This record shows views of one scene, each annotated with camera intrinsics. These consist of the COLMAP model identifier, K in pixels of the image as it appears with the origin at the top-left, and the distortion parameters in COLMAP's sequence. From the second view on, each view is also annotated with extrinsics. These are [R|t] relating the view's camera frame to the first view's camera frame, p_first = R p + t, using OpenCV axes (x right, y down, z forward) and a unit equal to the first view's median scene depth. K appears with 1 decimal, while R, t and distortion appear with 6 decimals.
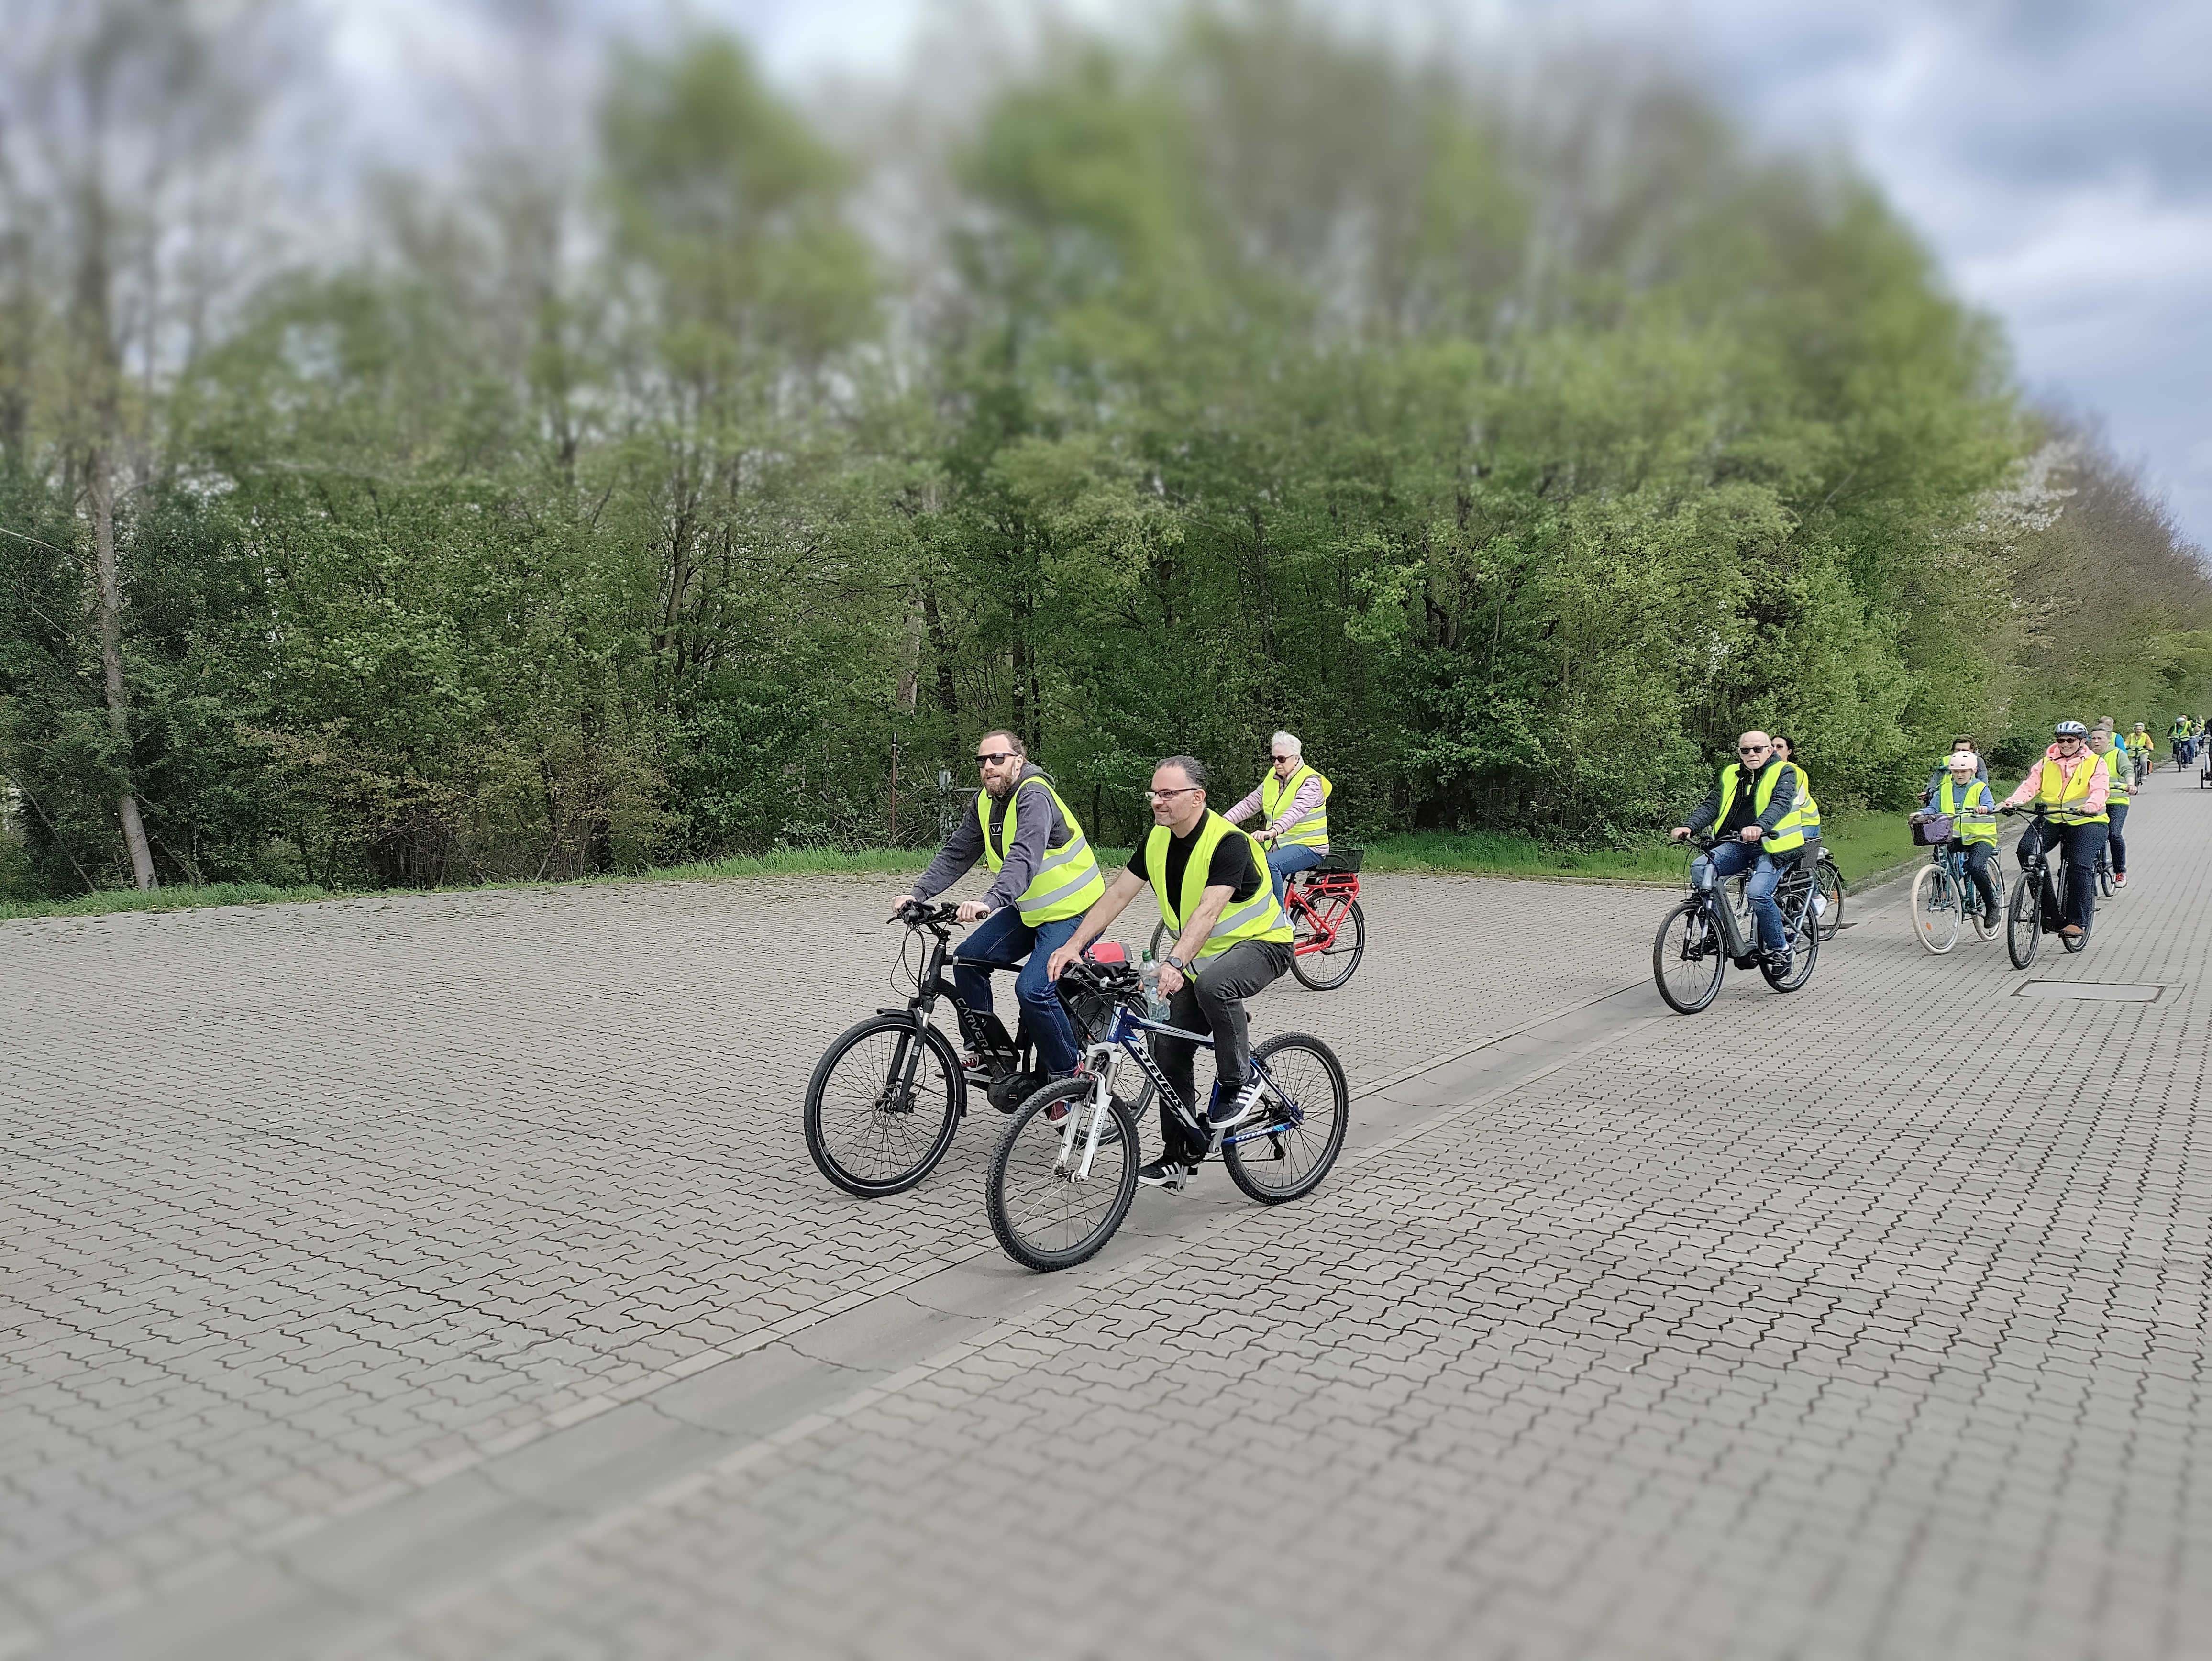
lens RADIAL K [[1487.9, 0, 1110.1], [0, 1487.9, 820.8], [0, 0, 1]] dist [0.061227, -0.044752]
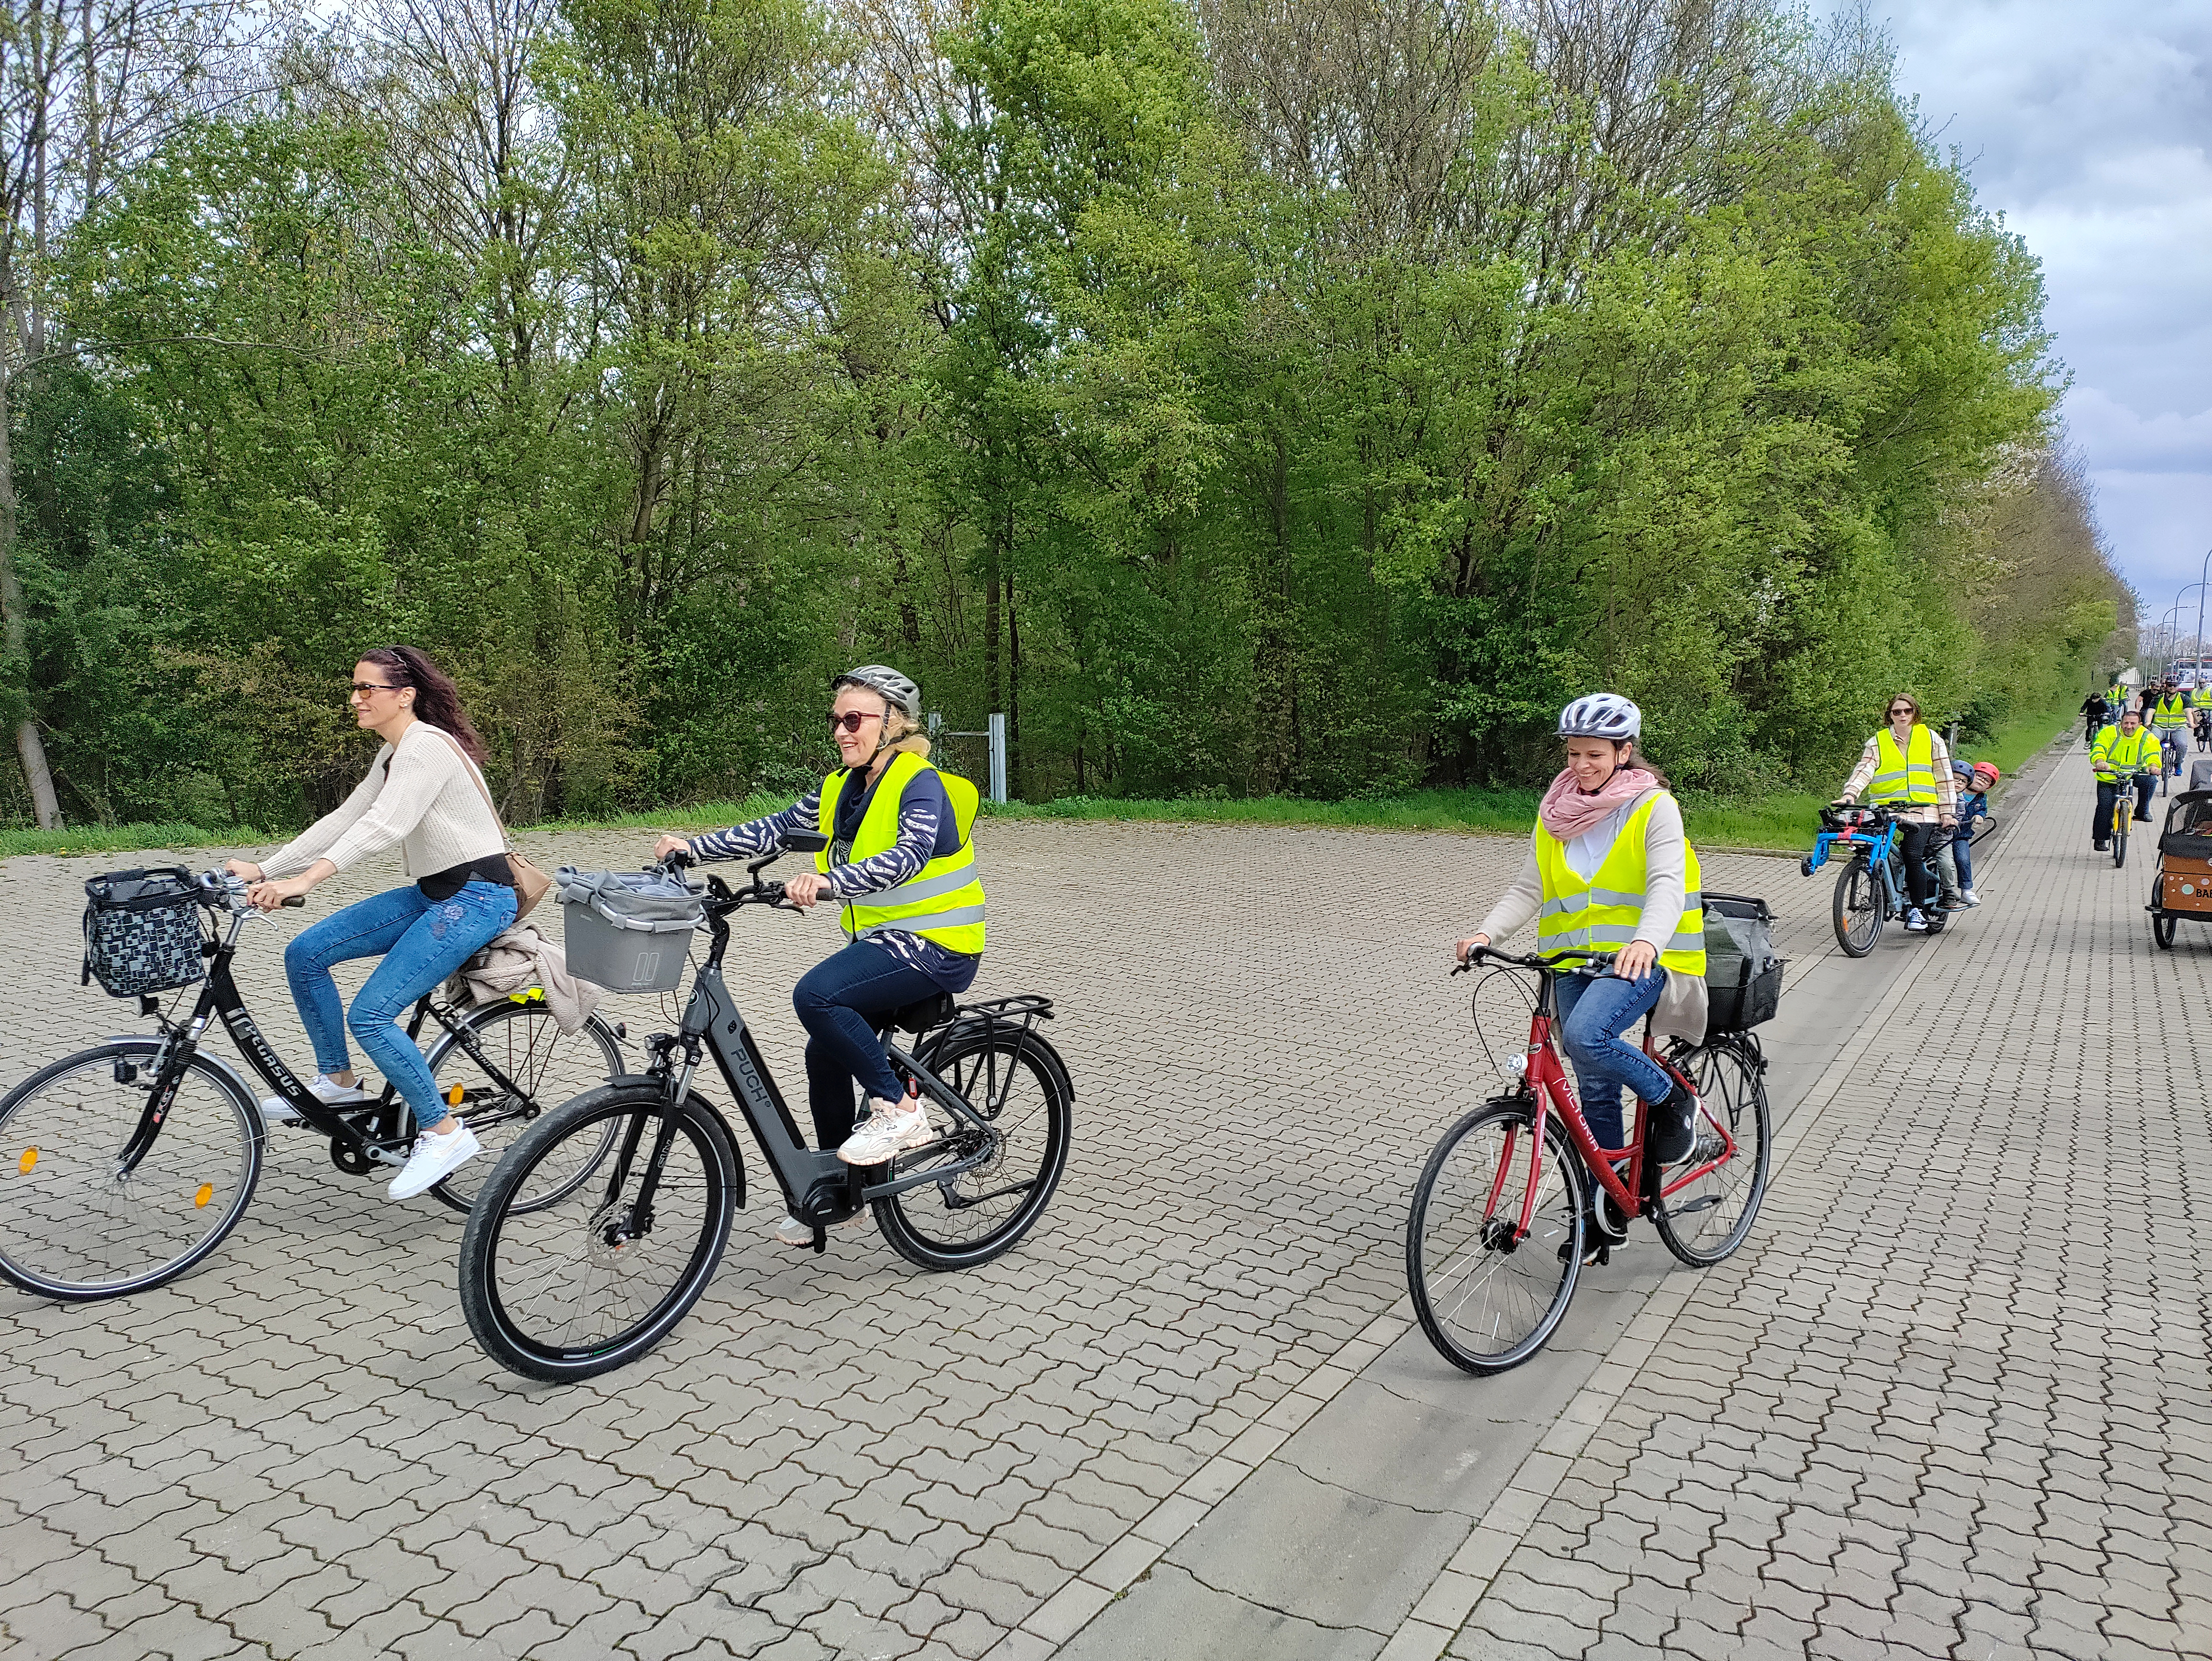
lens RADIAL K [[1487.9, 0, 1079.6], [0, 1487.9, 803.9], [0, 0, 1]] dist [0.061227, -0.044752]
pose [[0.998666, 0.017568, 0.048555, -0.091484], [-0.018703, 0.999560, 0.023015, -0.000156], [-0.048130, -0.023893, 0.998555, 0.107530]]
